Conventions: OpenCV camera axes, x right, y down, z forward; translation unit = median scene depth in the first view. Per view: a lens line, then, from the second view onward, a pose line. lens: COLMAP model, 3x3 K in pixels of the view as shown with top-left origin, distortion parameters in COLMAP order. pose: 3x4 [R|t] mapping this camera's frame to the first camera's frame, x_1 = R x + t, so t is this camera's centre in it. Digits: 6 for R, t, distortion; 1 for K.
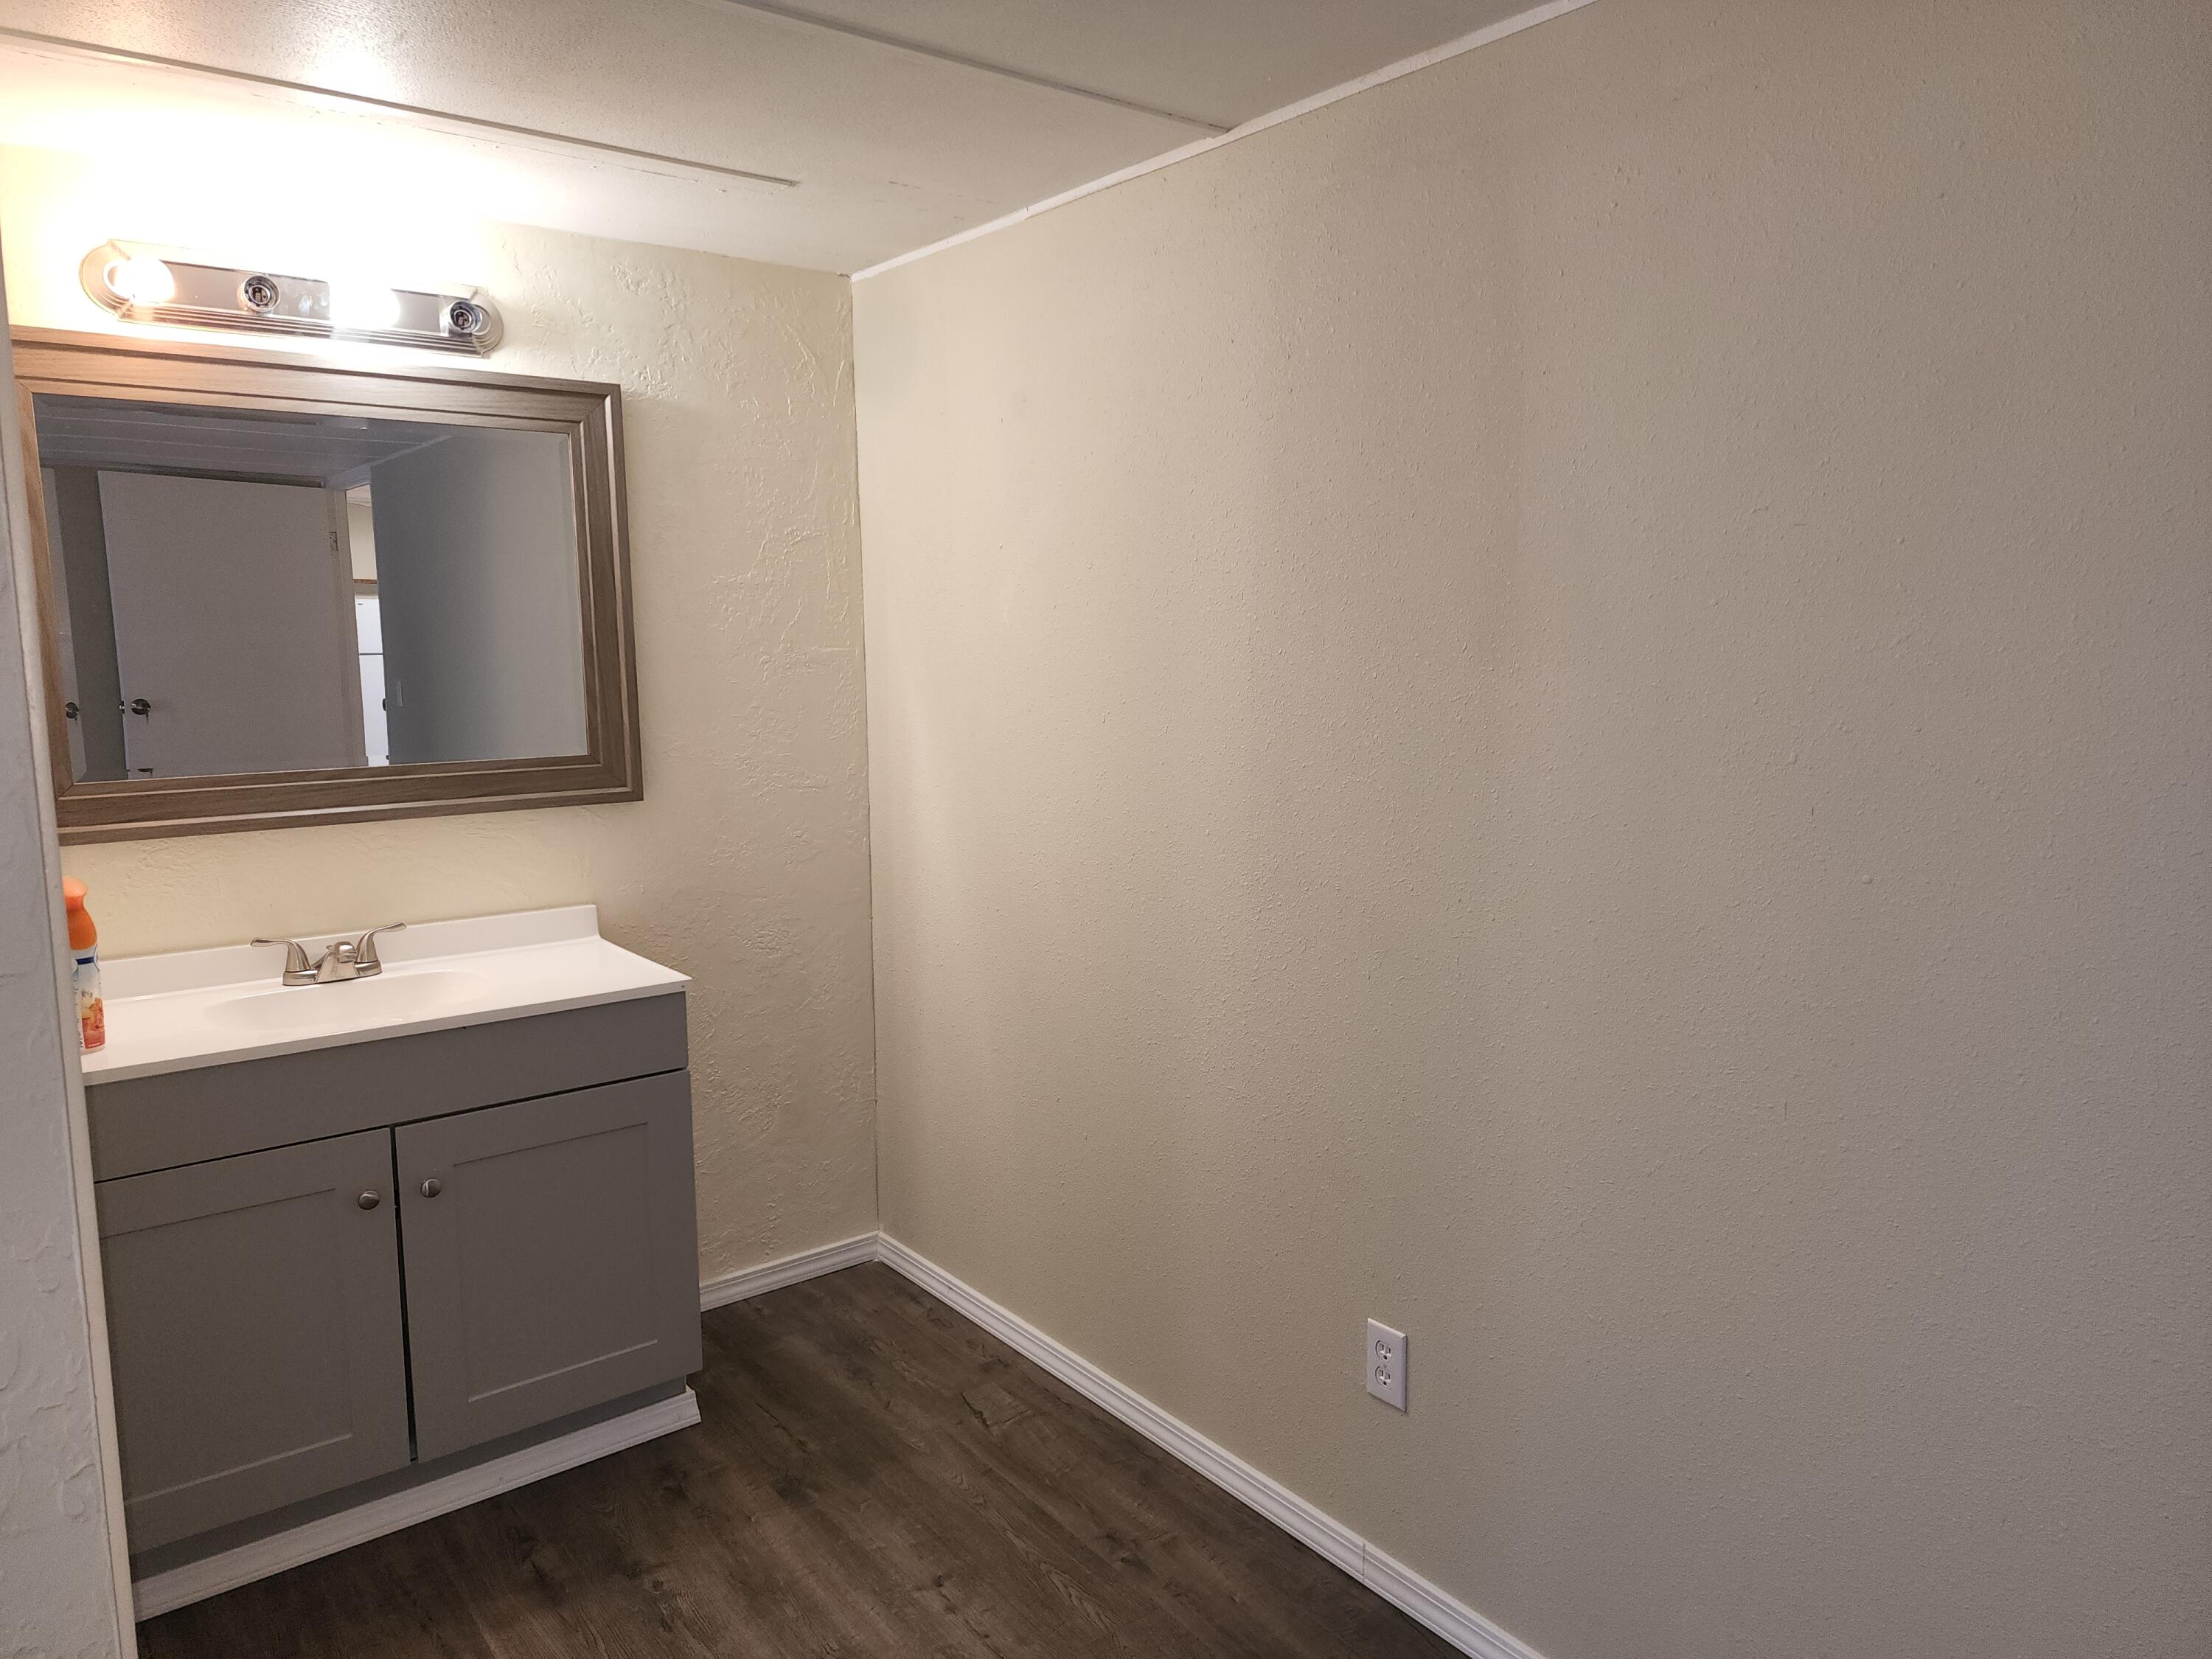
lens RADIAL K [[1465.2, 0, 1083.7], [0, 1465.2, 836.5], [0, 0, 1]] dist [0.076943, -0.063172]
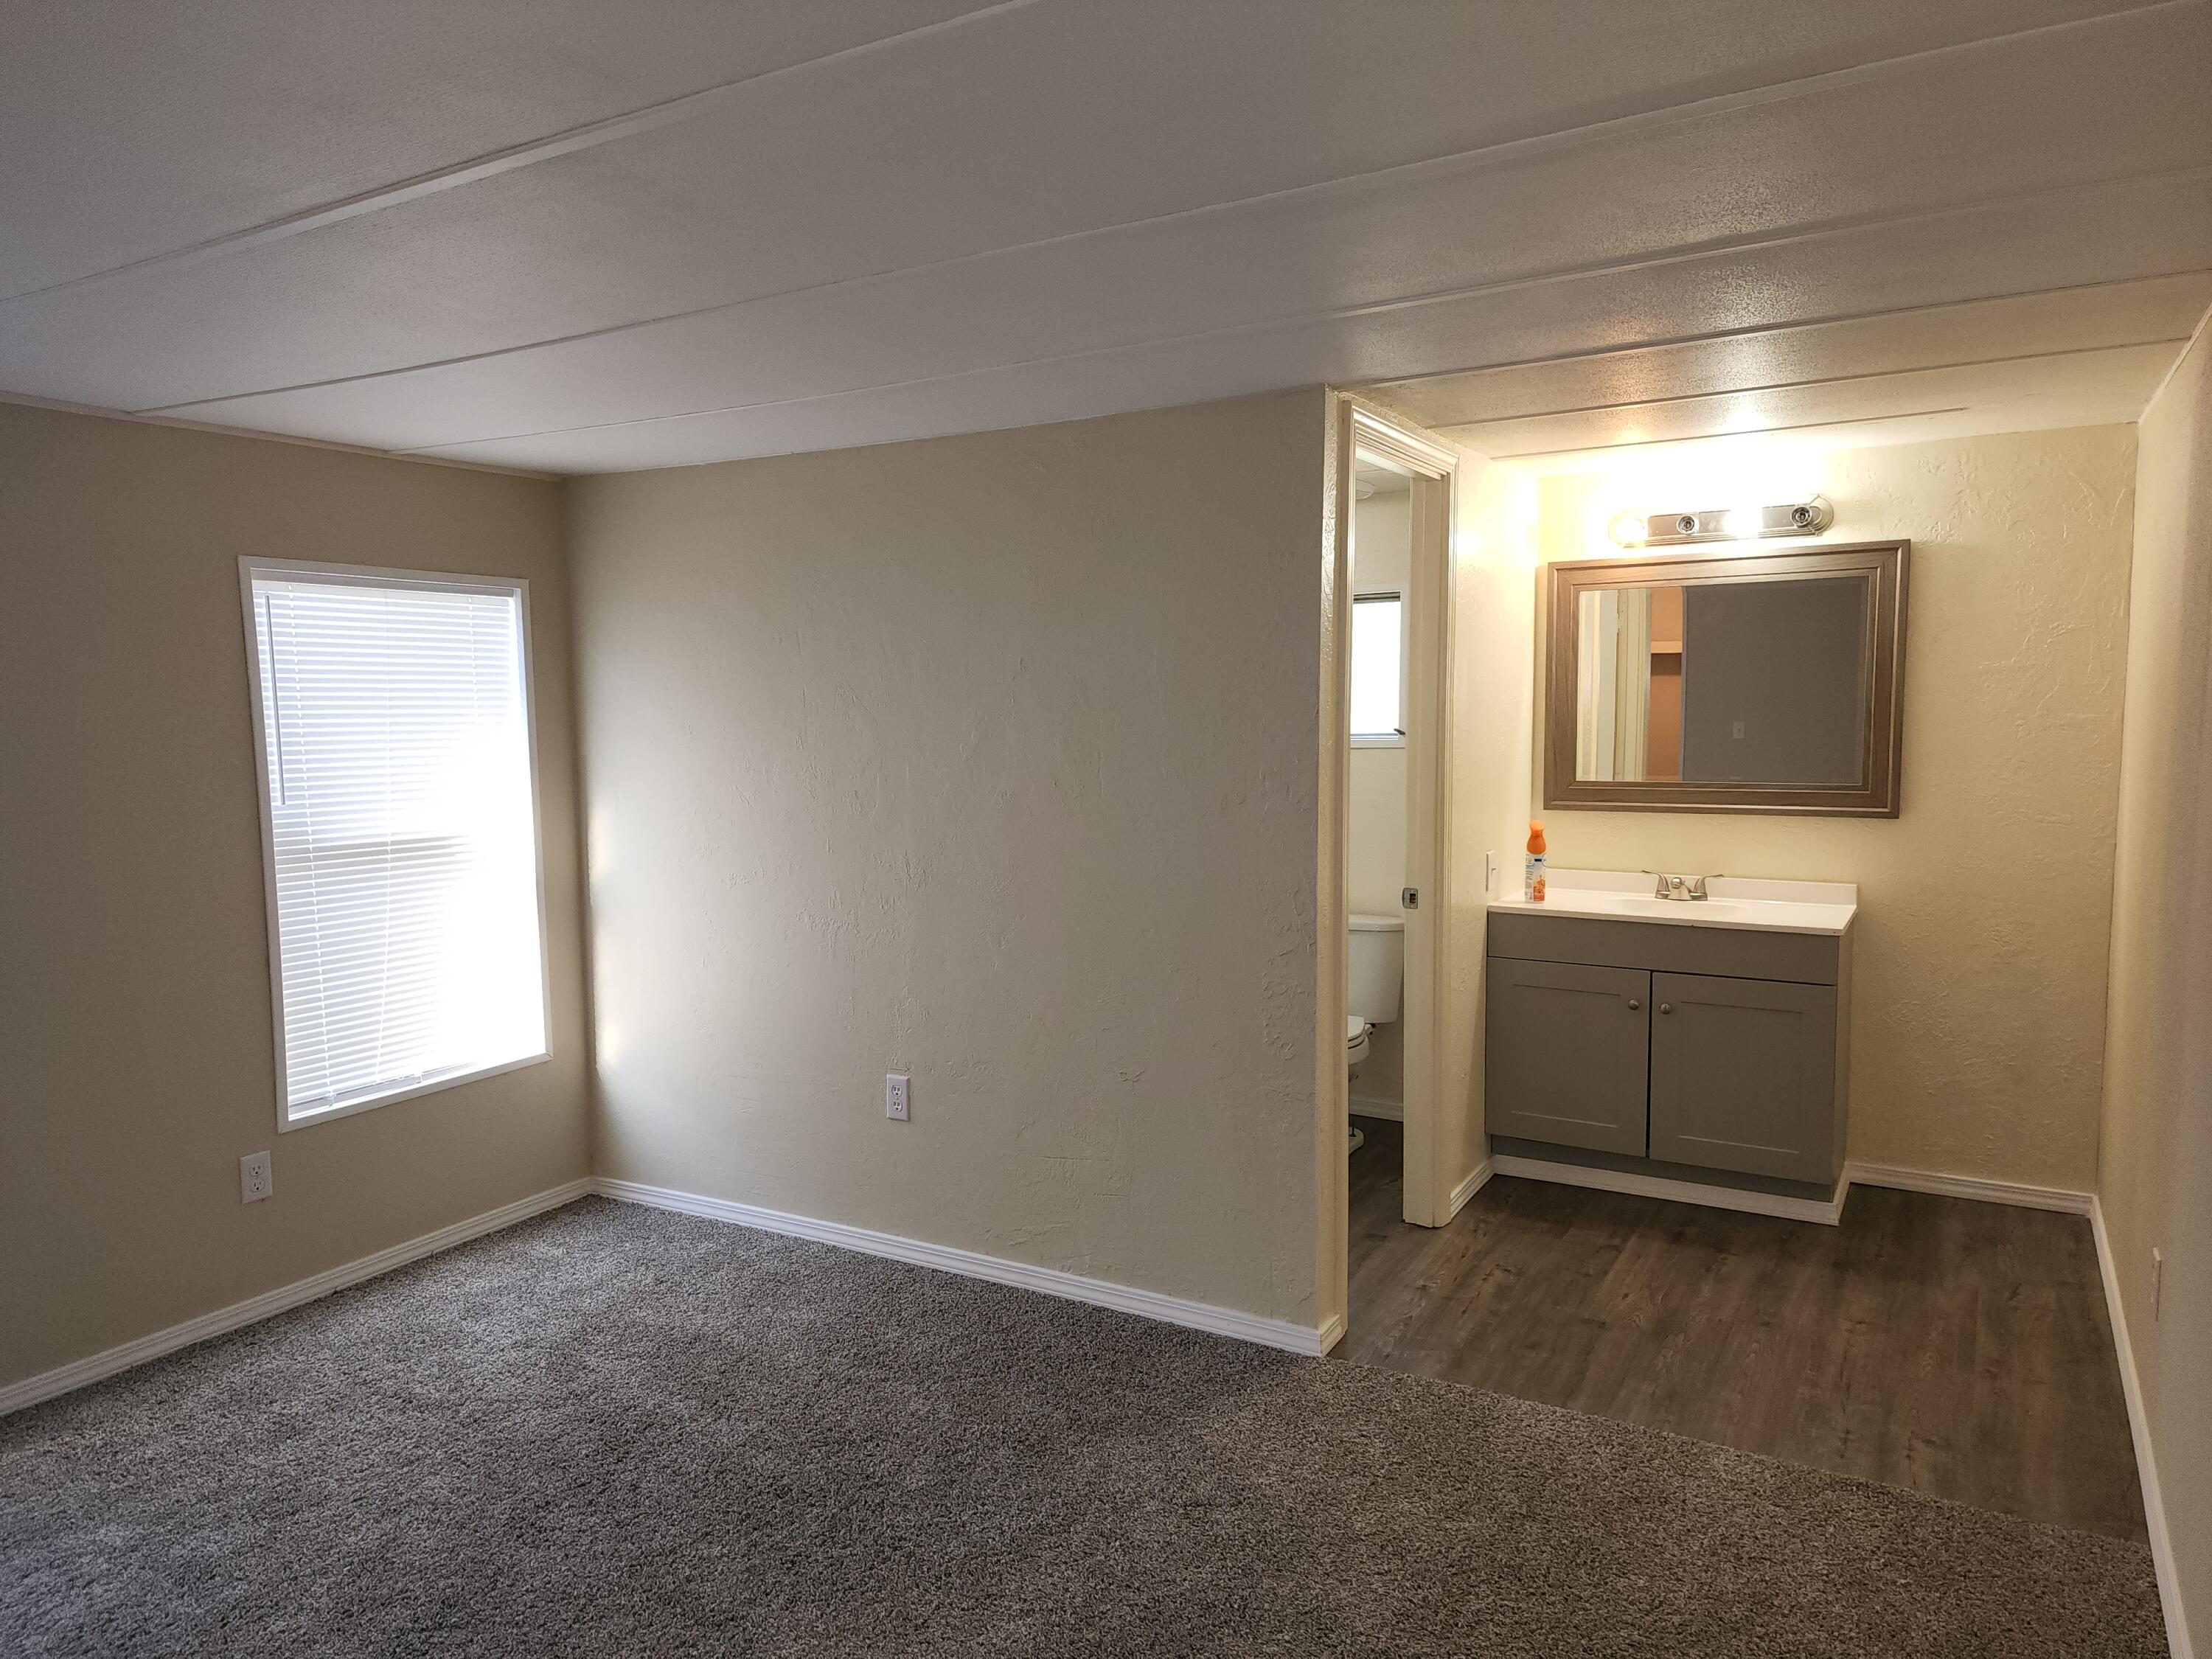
lens RADIAL K [[1465.2, 0, 1108.1], [0, 1465.2, 841.3], [0, 0, 1]] dist [0.076943, -0.063172]
pose [[0.370835, 0.096859, -0.923634, 0.892678], [-0.116909, 0.991503, 0.057038, 0.005993], [0.921311, 0.086829, 0.379008, -0.316998]]
